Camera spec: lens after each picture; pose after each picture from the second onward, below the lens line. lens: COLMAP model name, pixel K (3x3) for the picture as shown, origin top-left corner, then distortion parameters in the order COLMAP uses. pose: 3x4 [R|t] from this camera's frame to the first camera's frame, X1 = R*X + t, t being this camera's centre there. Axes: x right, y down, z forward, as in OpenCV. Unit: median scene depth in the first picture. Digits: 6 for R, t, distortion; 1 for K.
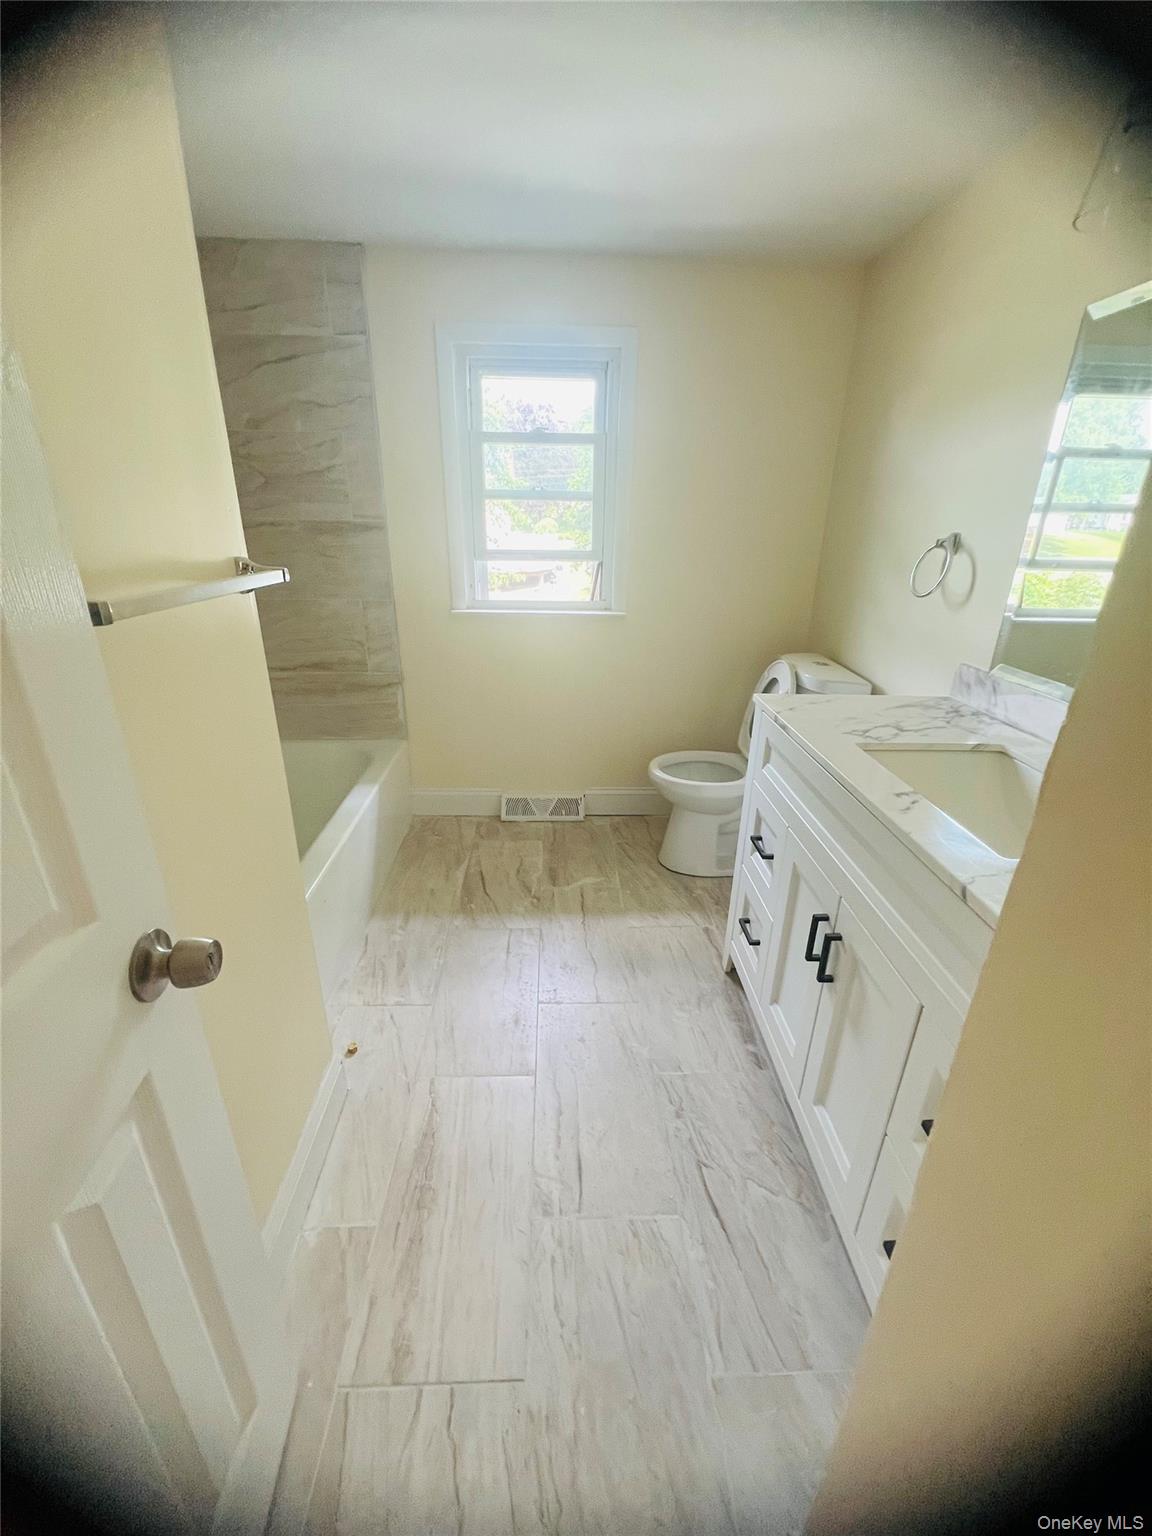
lens RADIAL K [[615.9, 0, 576.0], [0, 615.9, 768.0], [0, 0, 1]] dist [0.000602, 0.000049]
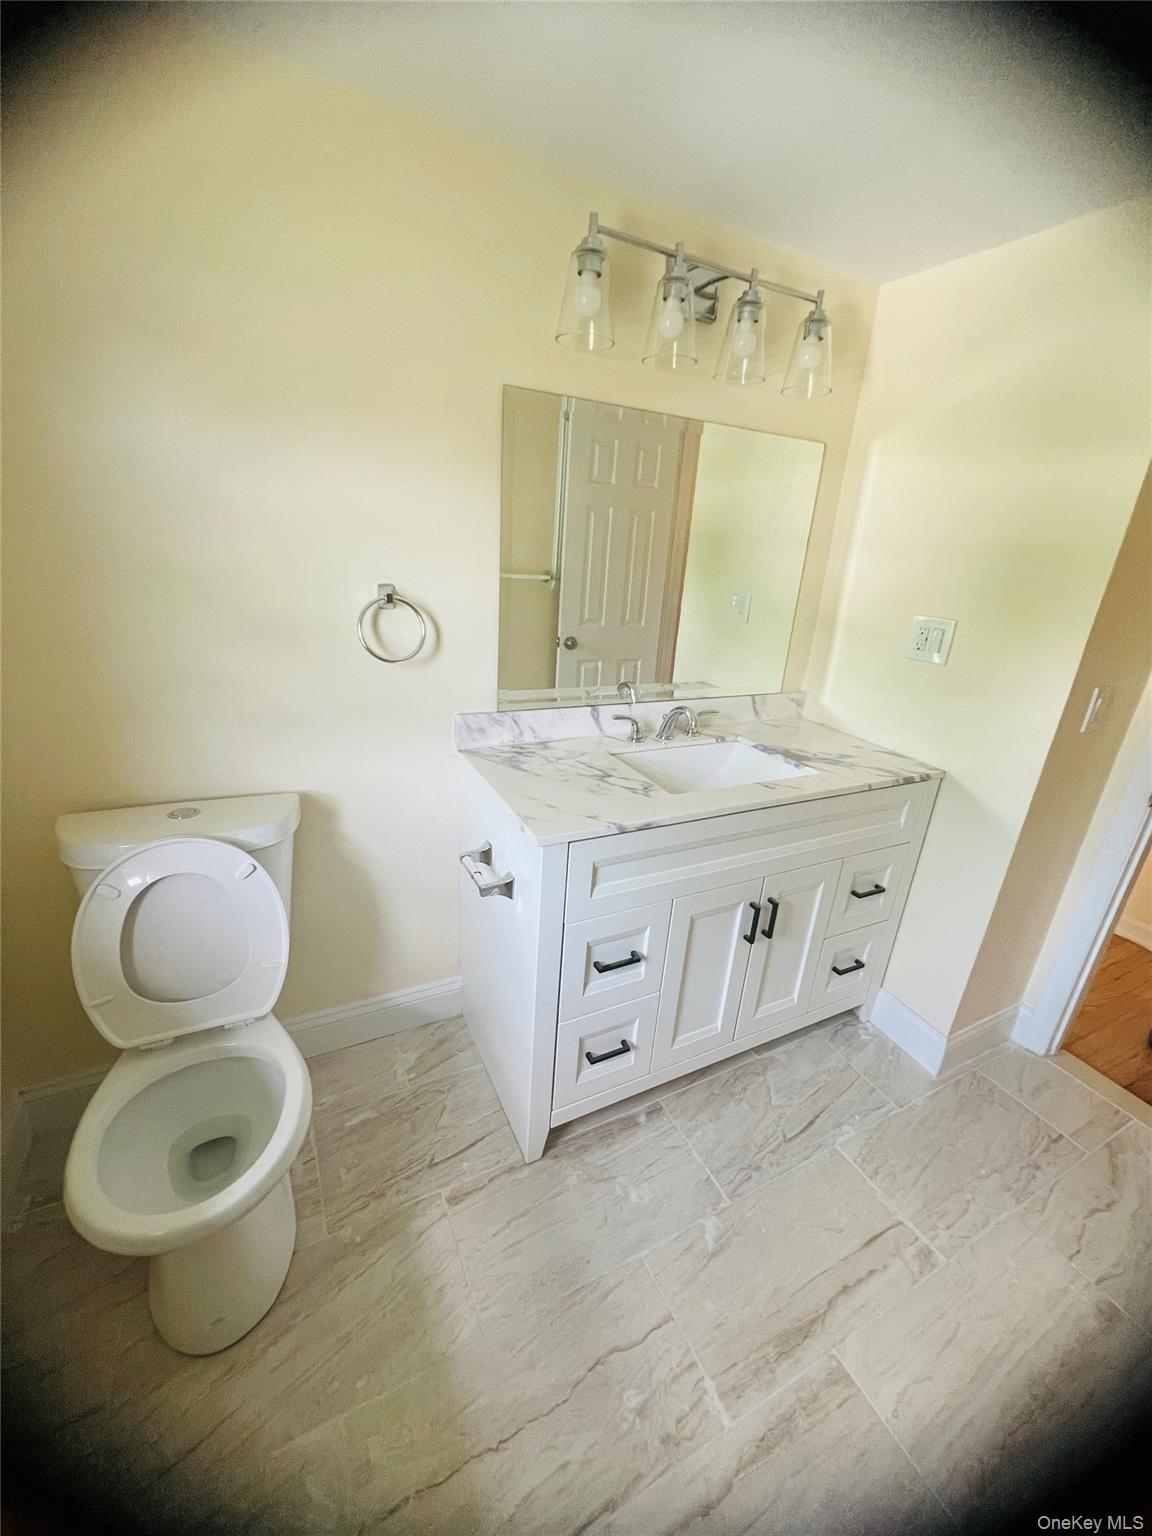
lens RADIAL K [[624.0, 0, 576.0], [0, 624.0, 768.0], [0, 0, 1]] dist [-0.002331, -0.000108]
pose [[-0.426130, -0.362189, 0.828995, -0.342409], [0.271738, 0.822797, 0.499163, -0.619609], [-0.862886, 0.437978, -0.252198, 1.287462]]
